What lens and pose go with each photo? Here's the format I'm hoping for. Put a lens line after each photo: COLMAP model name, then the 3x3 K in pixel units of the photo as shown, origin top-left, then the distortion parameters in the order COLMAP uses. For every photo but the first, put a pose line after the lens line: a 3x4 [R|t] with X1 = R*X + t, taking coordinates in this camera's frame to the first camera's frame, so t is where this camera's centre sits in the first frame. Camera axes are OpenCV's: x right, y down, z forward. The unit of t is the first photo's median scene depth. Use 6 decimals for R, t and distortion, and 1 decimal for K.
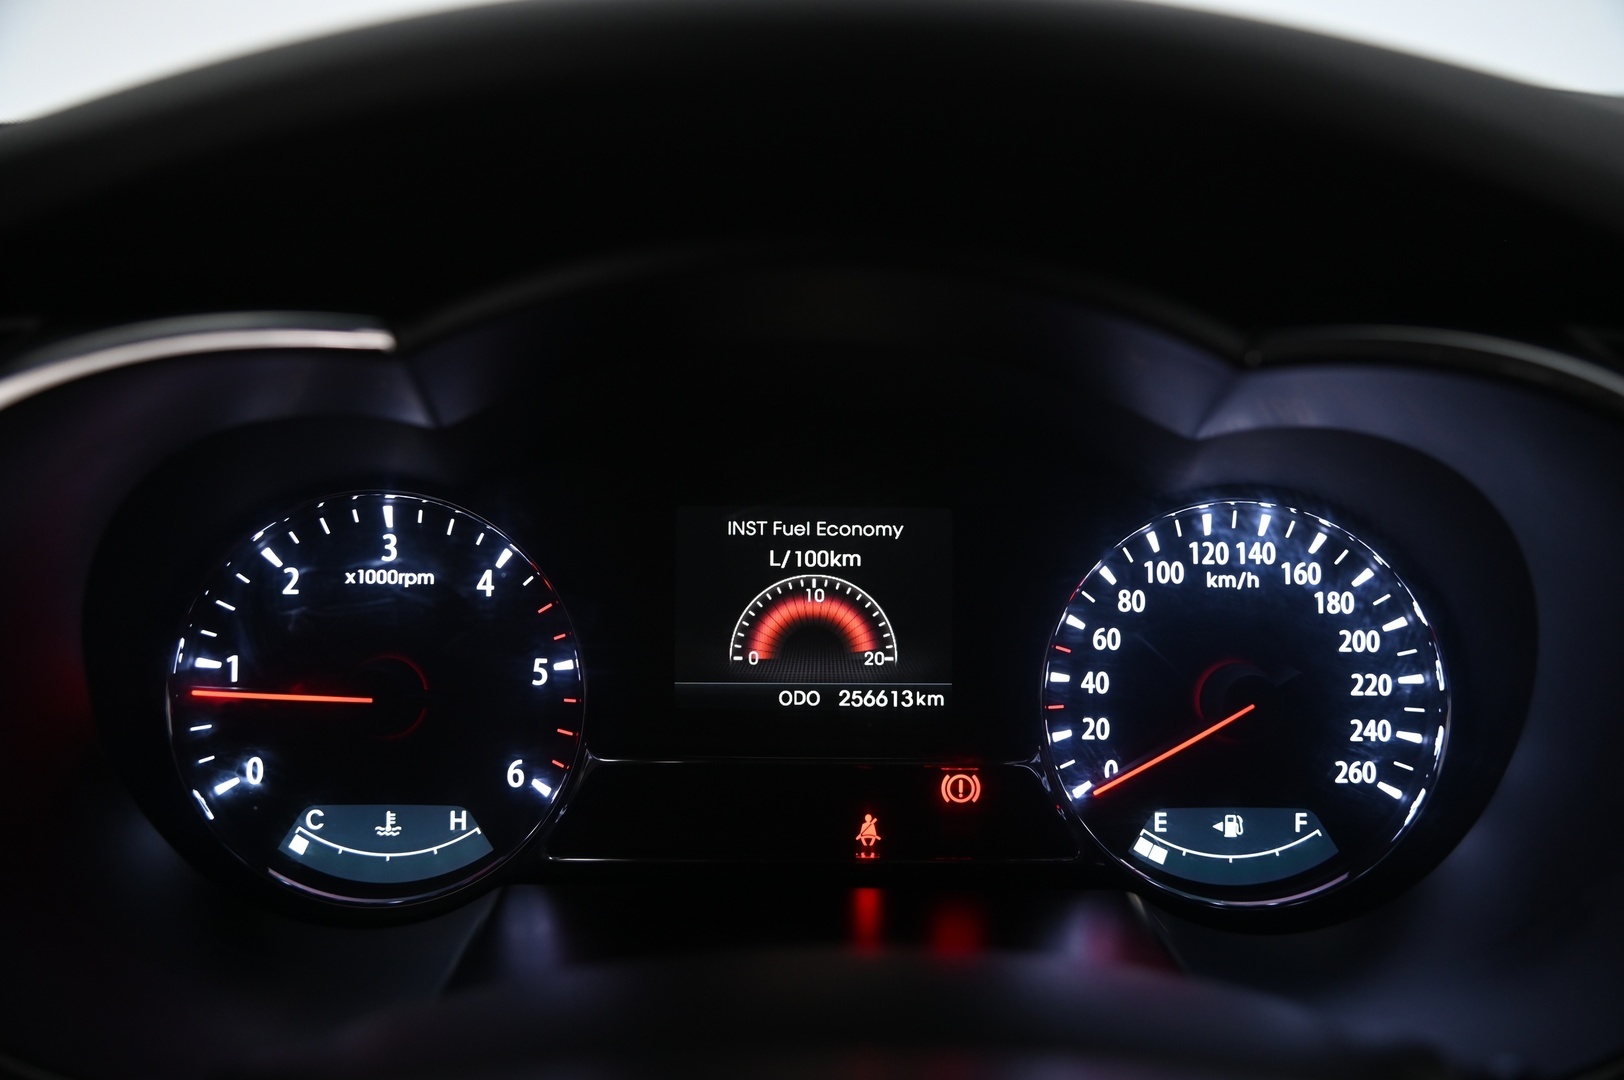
lens RADIAL K [[1524.4, 0, 811.7], [0, 1524.4, 551.2], [0, 0, 1]] dist [-0.040175, 0.000000]
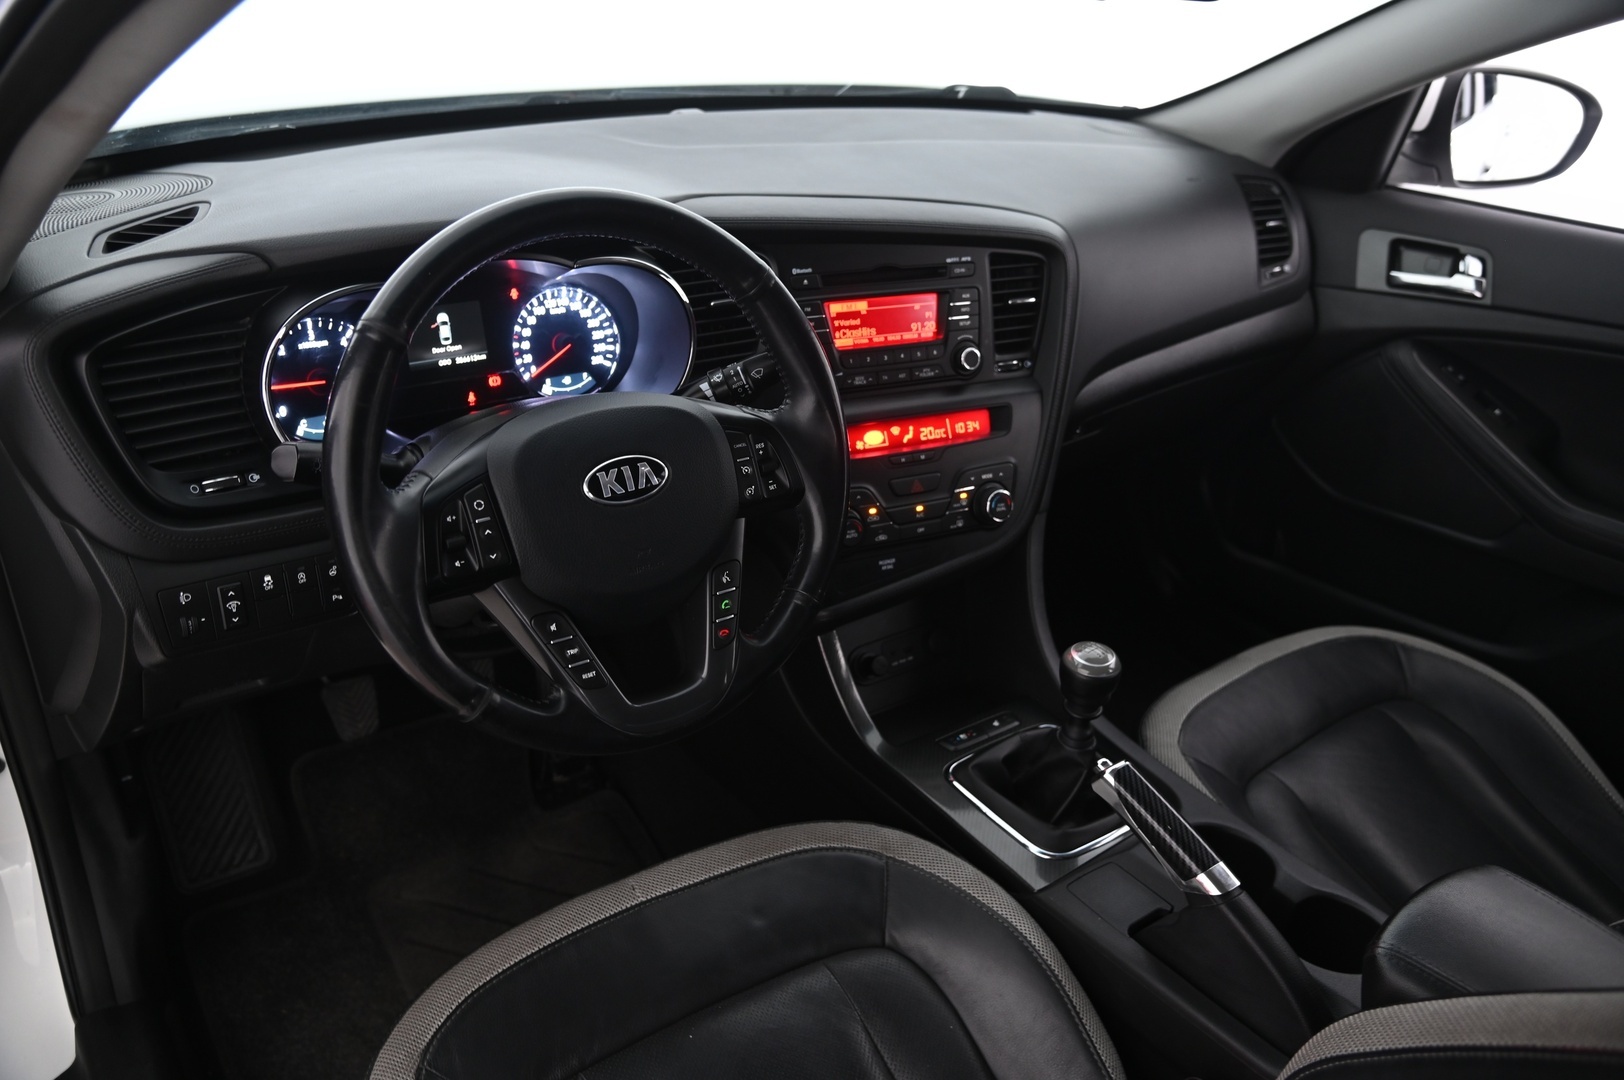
lens RADIAL K [[1234.6, 0, 820.9], [0, 1234.6, 536.1], [0, 0, 1]] dist [-0.040242, 0.004376]
pose [[0.820519, -0.223271, 0.526211, -0.847495], [0.087557, 0.958790, 0.270287, -0.199037], [-0.564873, -0.175702, 0.806255, -1.749439]]
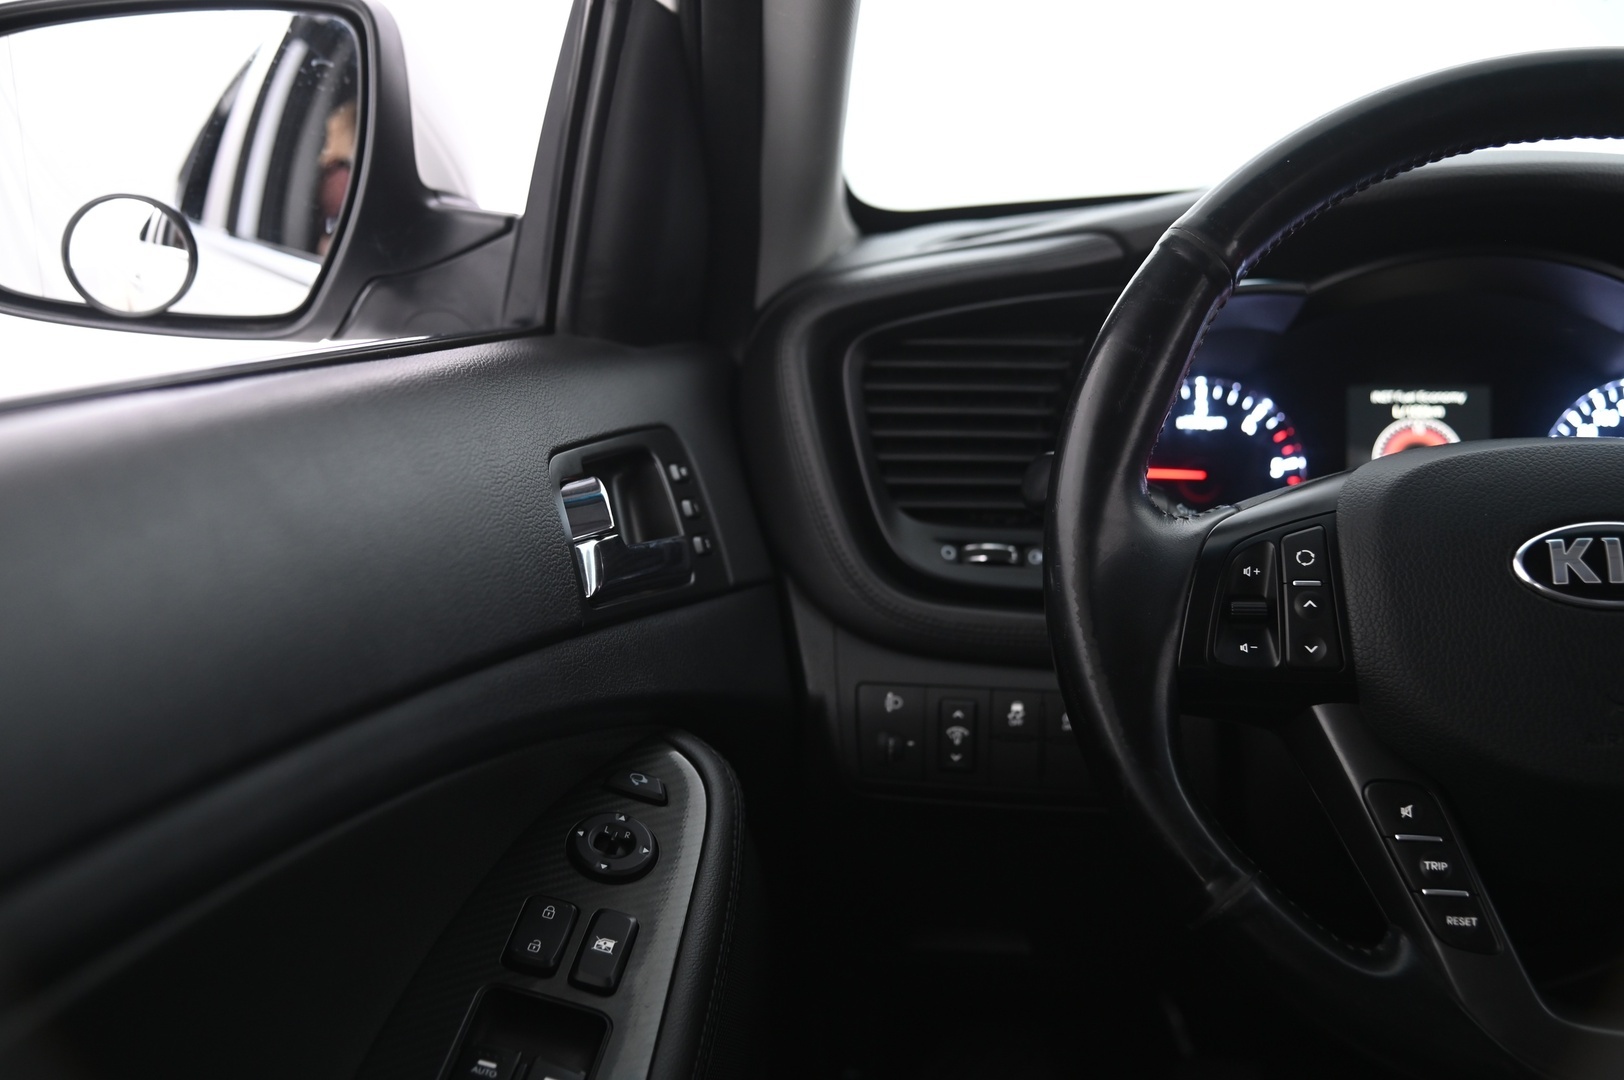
lens RADIAL K [[1856.9, 0, 799.8], [0, 1856.9, 530.8], [0, 0, 1]] dist [0.083289, 0.000000]
pose [[0.988576, 0.001932, -0.150711, -0.434965], [-0.013111, 0.997230, -0.073217, 0.356250], [0.150152, 0.074357, 0.985863, -1.567381]]
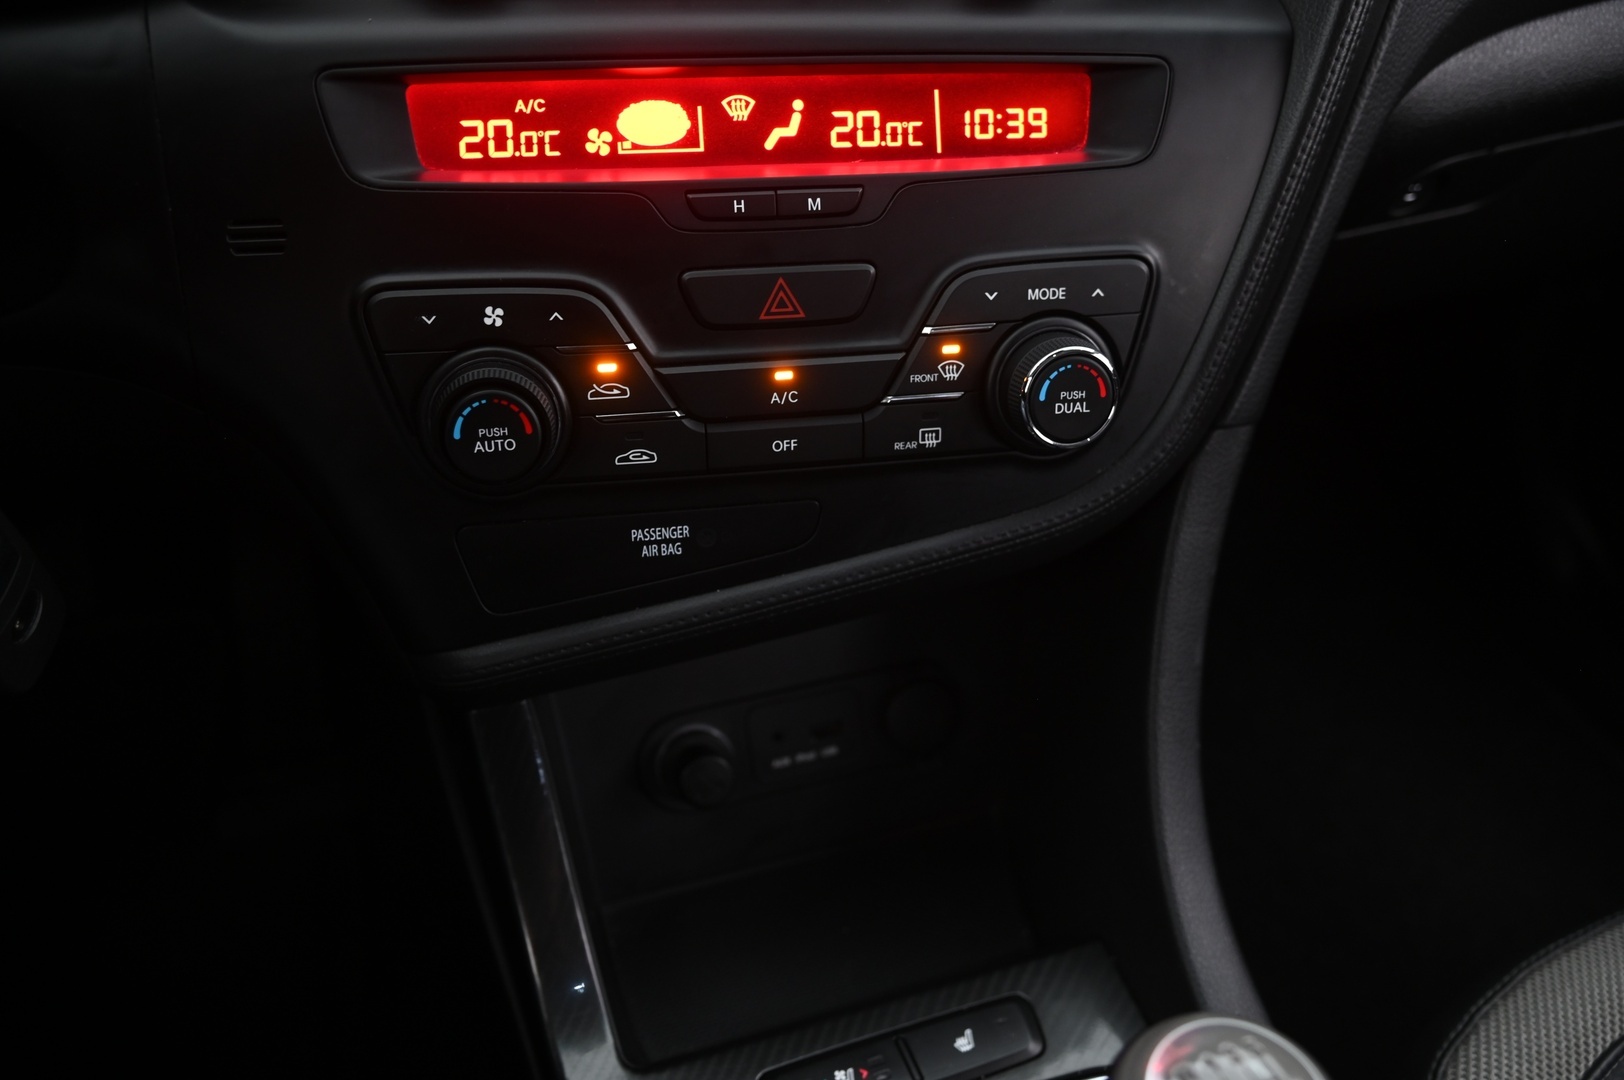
lens RADIAL K [[1307.5, 0, 815.5], [0, 1307.5, 531.3], [0, 0, 1]] dist [-0.045961, 0.030241]
pose [[0.942777, -0.166543, 0.288852, 0.692069], [0.038602, 0.915012, 0.401576, 0.295458], [-0.331182, -0.367446, 0.869081, -0.318805]]
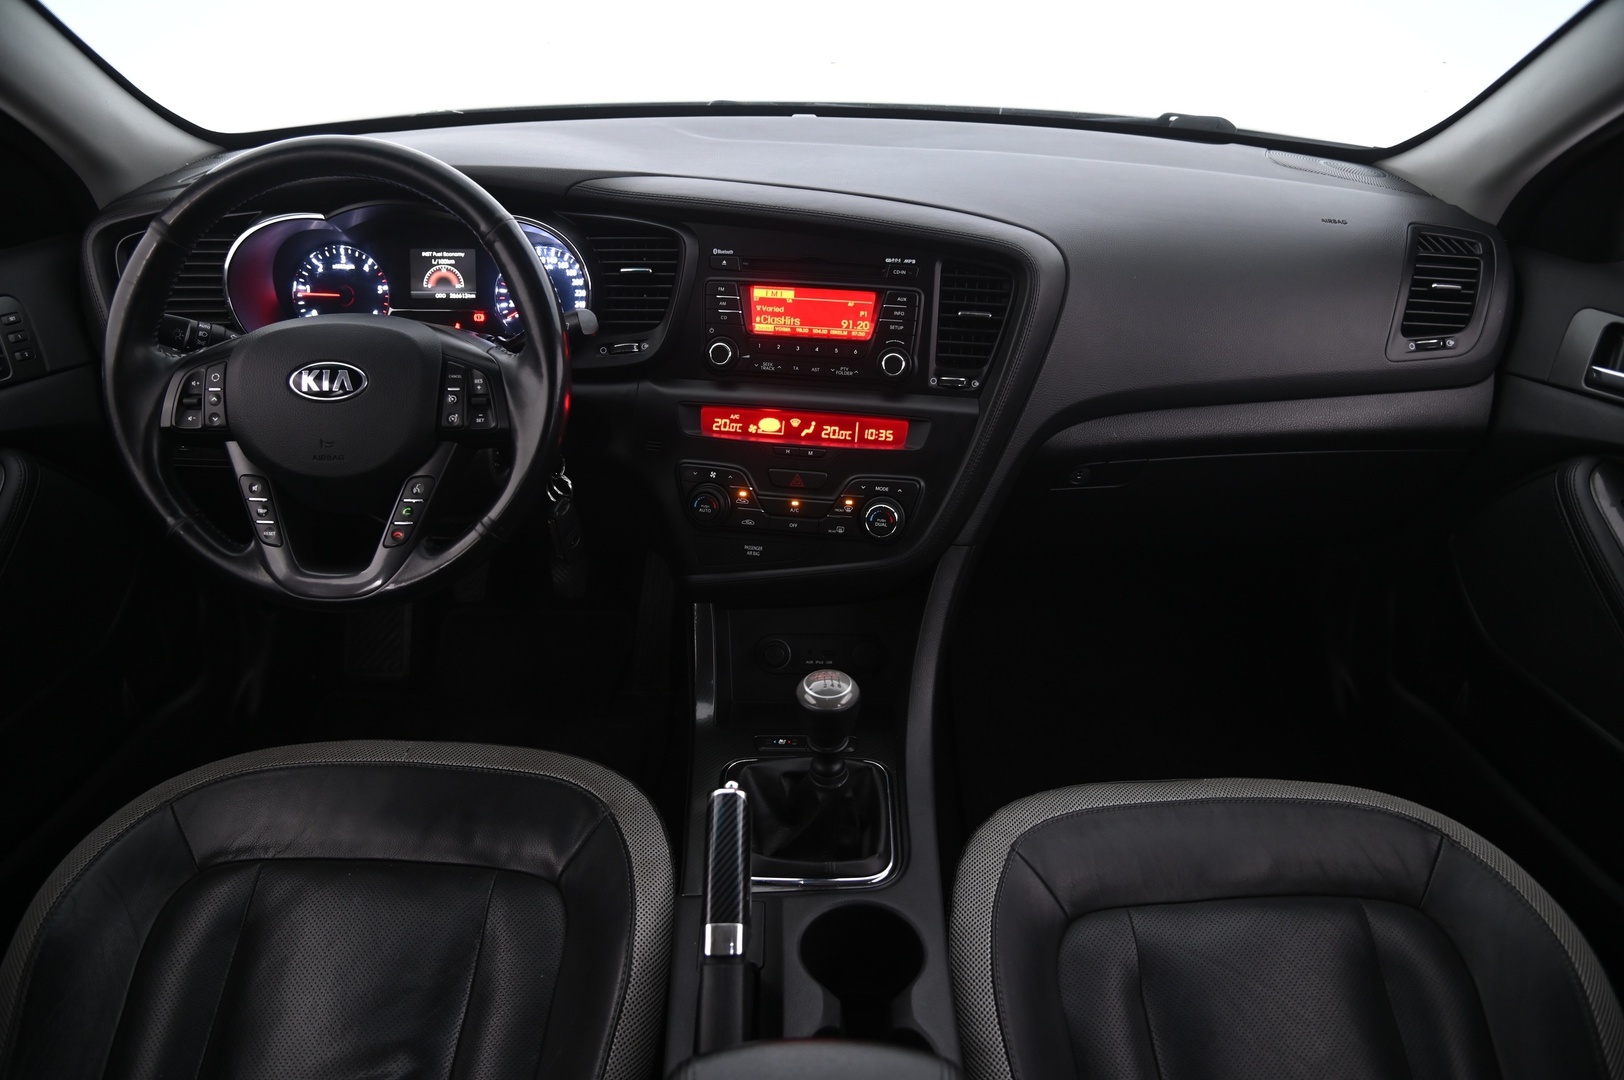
lens RADIAL K [[1111.9, 0, 815.4], [0, 1111.9, 532.3], [0, 0, 1]] dist [-0.086765, 0.015857]
pose [[0.999933, 0.011525, 0.000624, 1.020672], [-0.011373, 0.974597, 0.223677, 0.044650], [0.001969, -0.223669, 0.974663, -2.065308]]
